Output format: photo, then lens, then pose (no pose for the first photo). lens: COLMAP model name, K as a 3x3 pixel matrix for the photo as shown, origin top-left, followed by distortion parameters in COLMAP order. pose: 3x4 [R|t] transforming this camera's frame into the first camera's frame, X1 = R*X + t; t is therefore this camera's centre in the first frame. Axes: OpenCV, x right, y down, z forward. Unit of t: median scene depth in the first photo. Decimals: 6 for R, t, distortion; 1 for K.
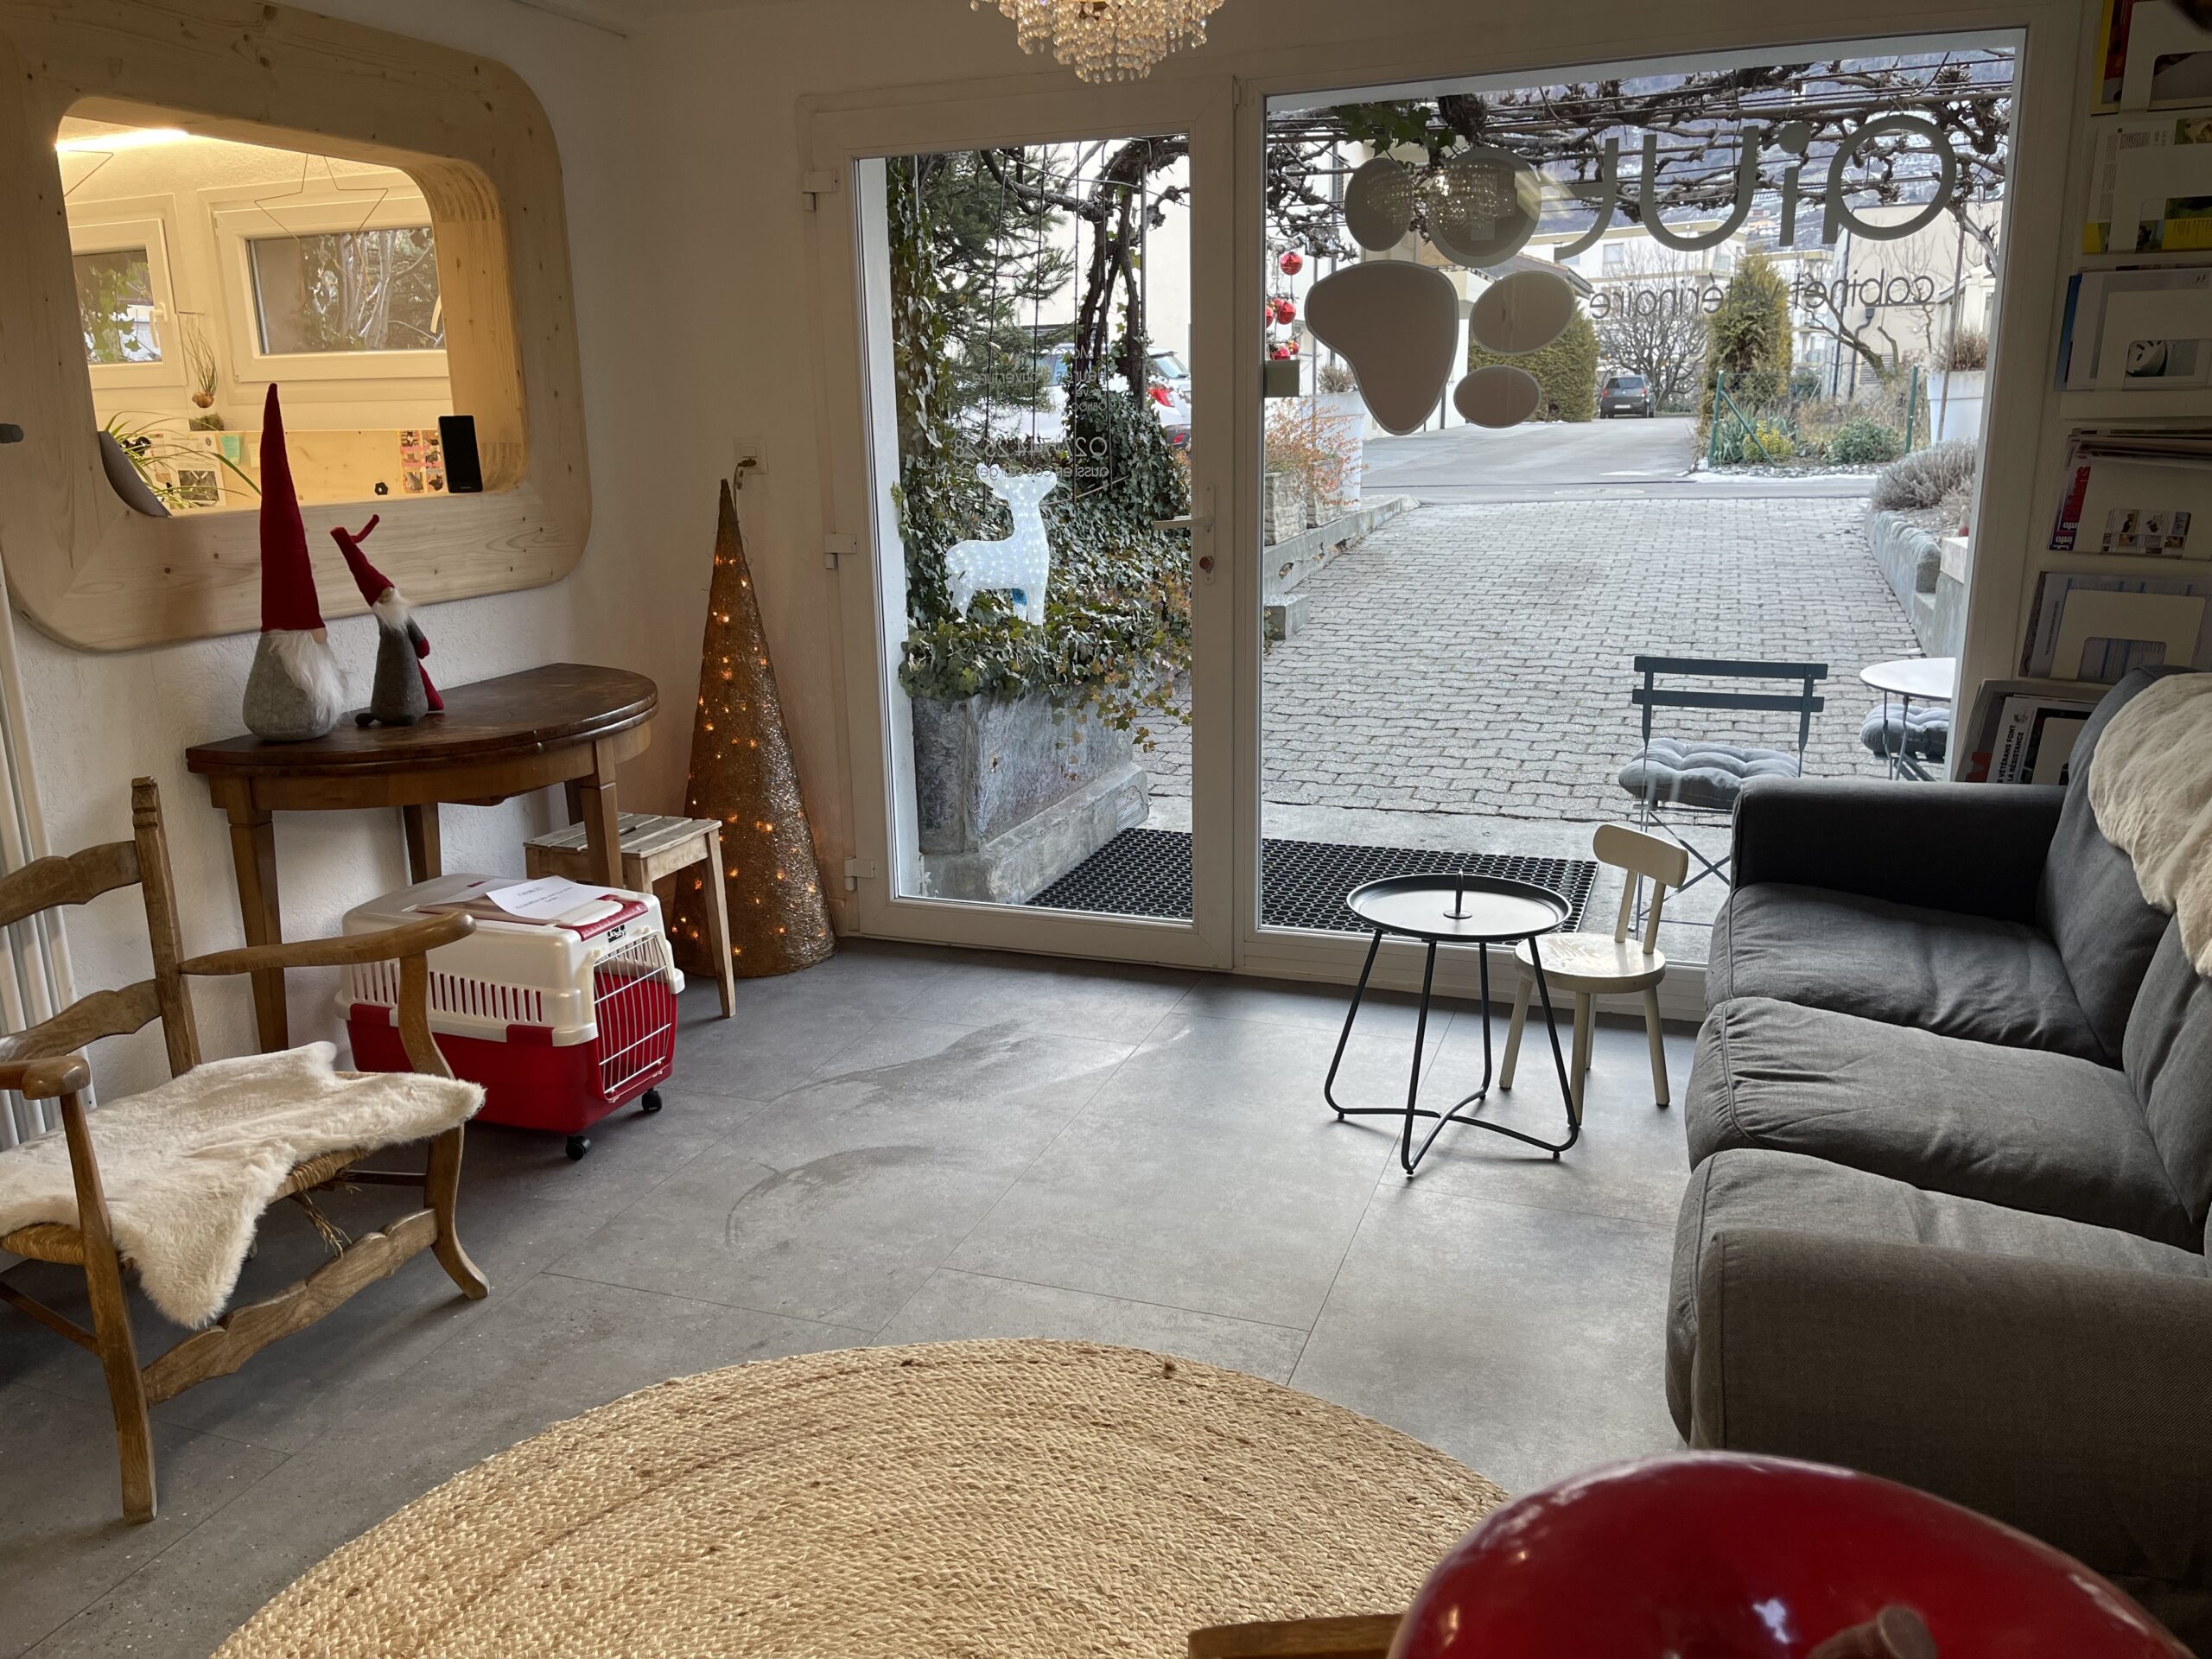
lens RADIAL K [[1646.6, 0, 1102.3], [0, 1646.6, 833.7], [0, 0, 1]] dist [-0.027532, -0.020842]
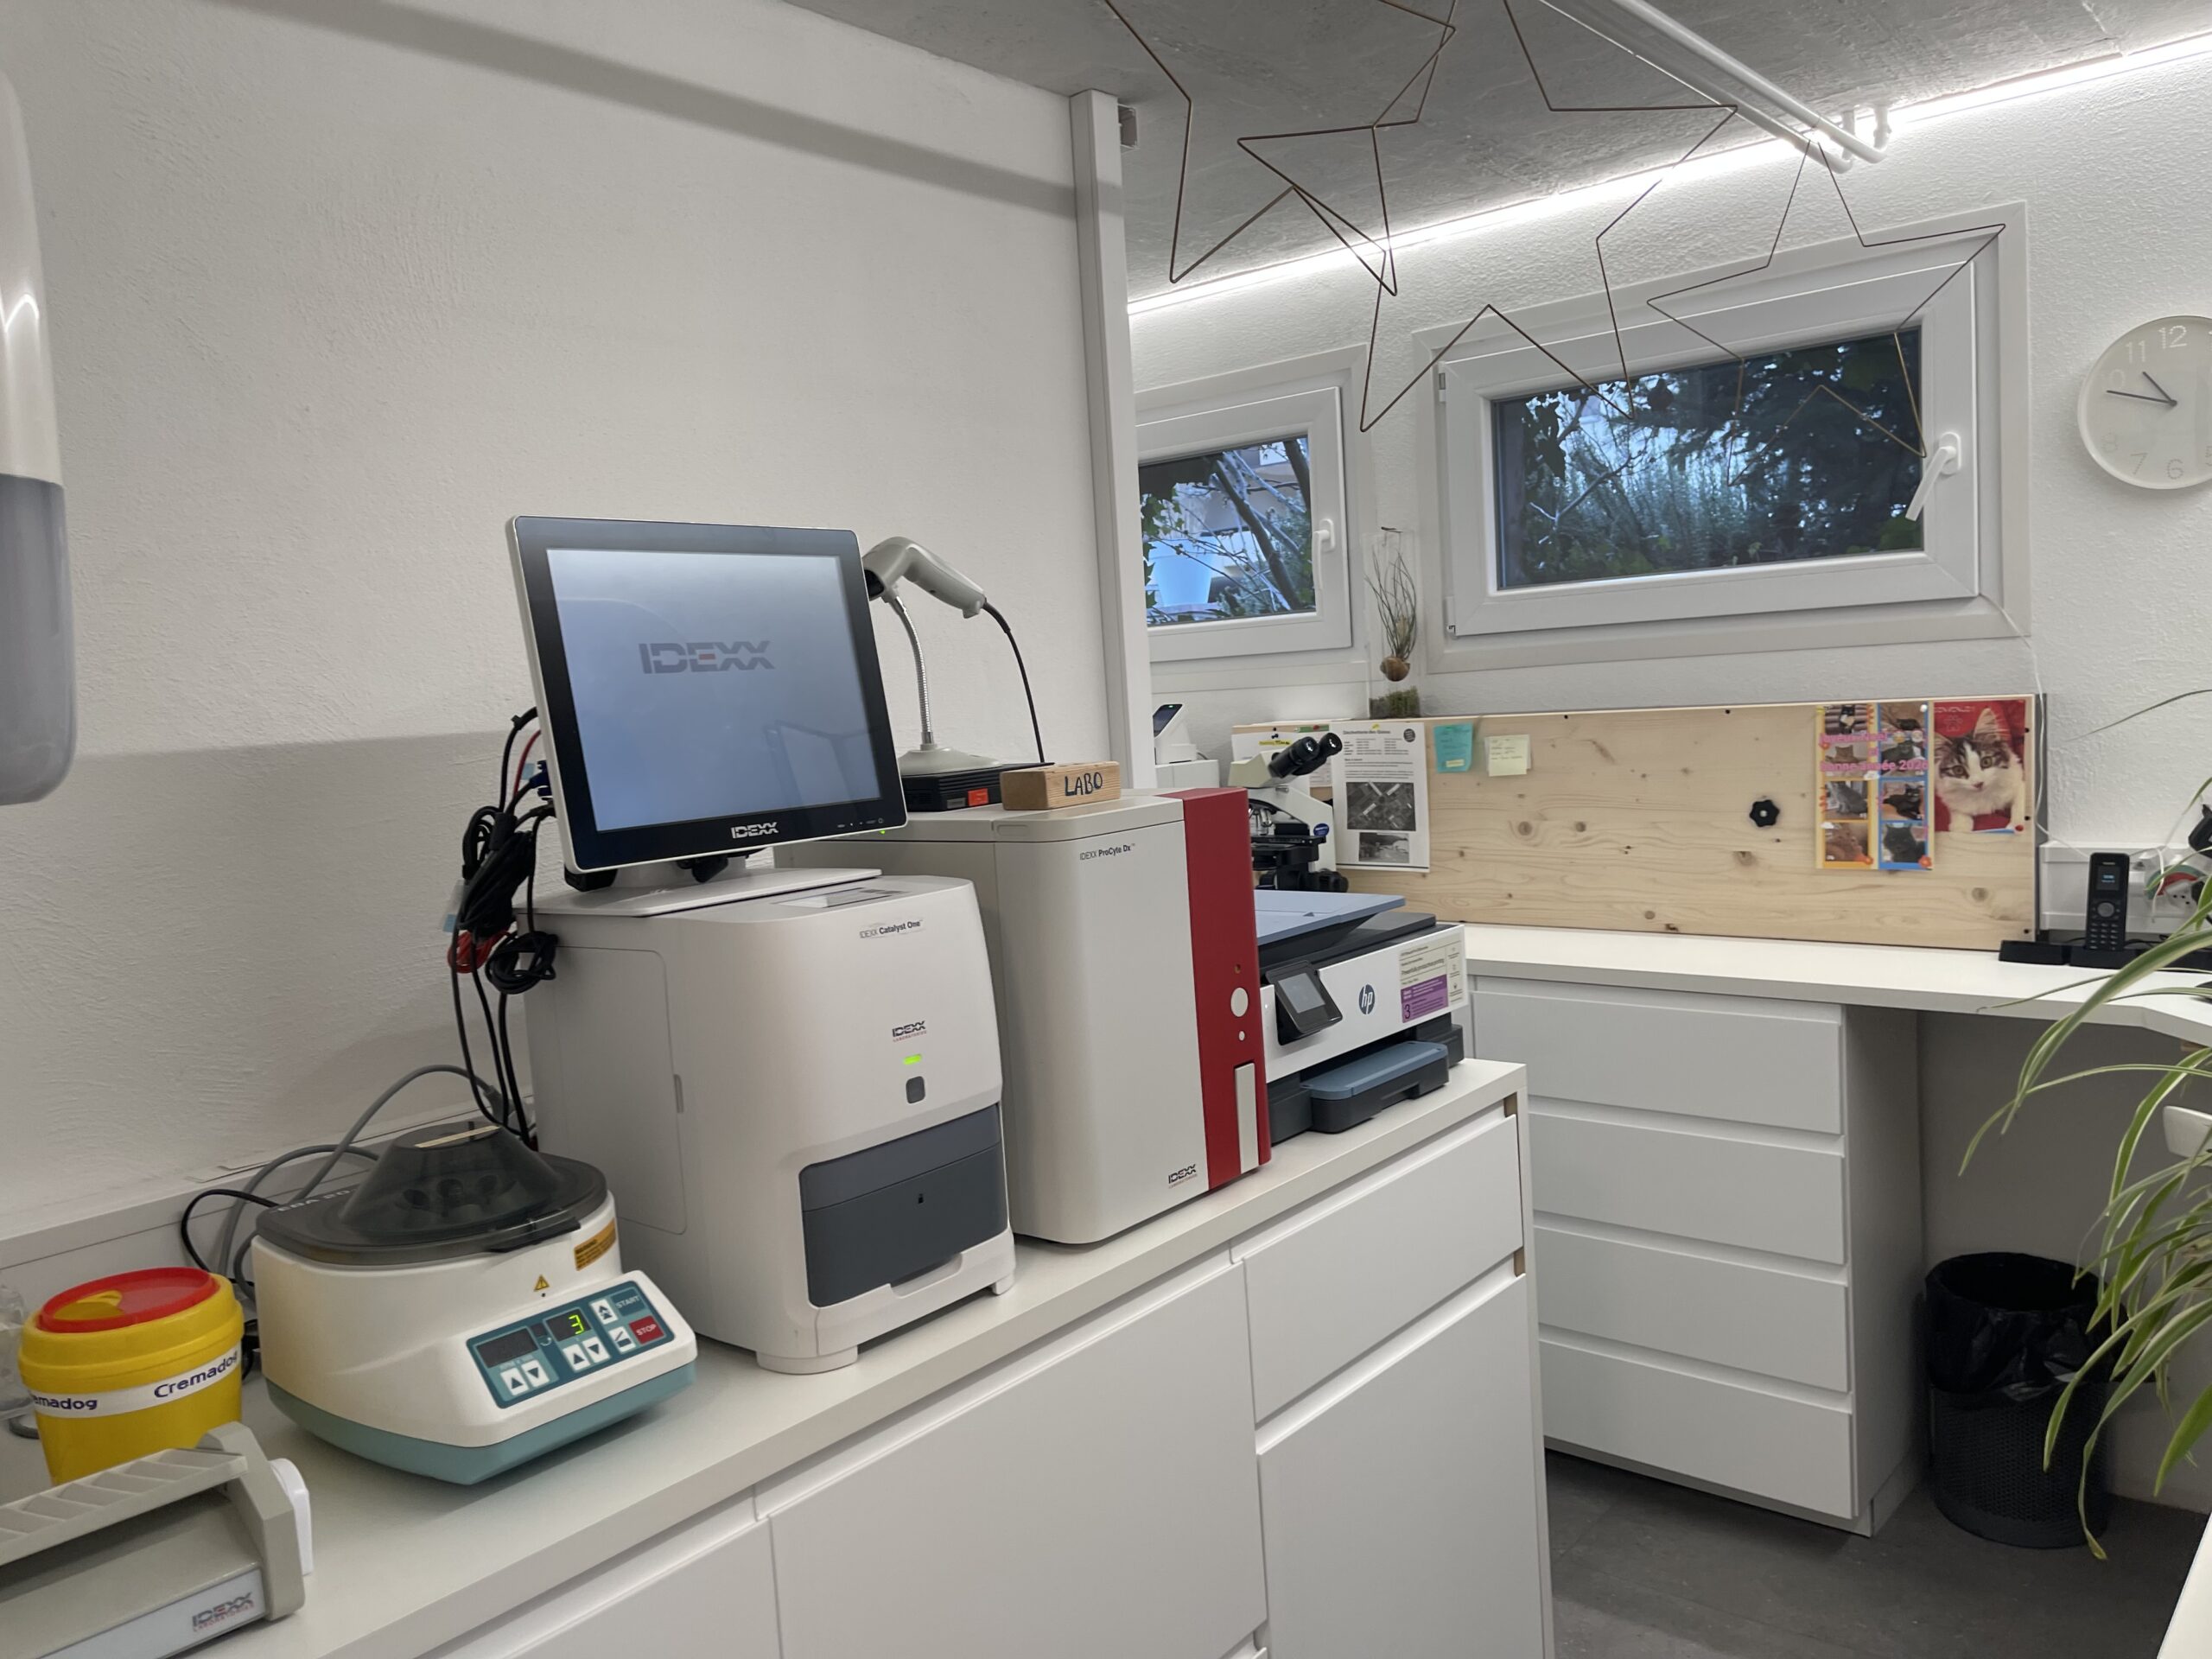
lens RADIAL K [[1646.6, 0, 1105.9], [0, 1646.6, 833.4], [0, 0, 1]] dist [-0.027532, -0.020842]
pose [[0.934151, -0.024573, -0.356031, -0.509449], [-0.025774, 0.990376, -0.135981, -0.138702], [0.355946, 0.136203, 0.924528, 0.466481]]
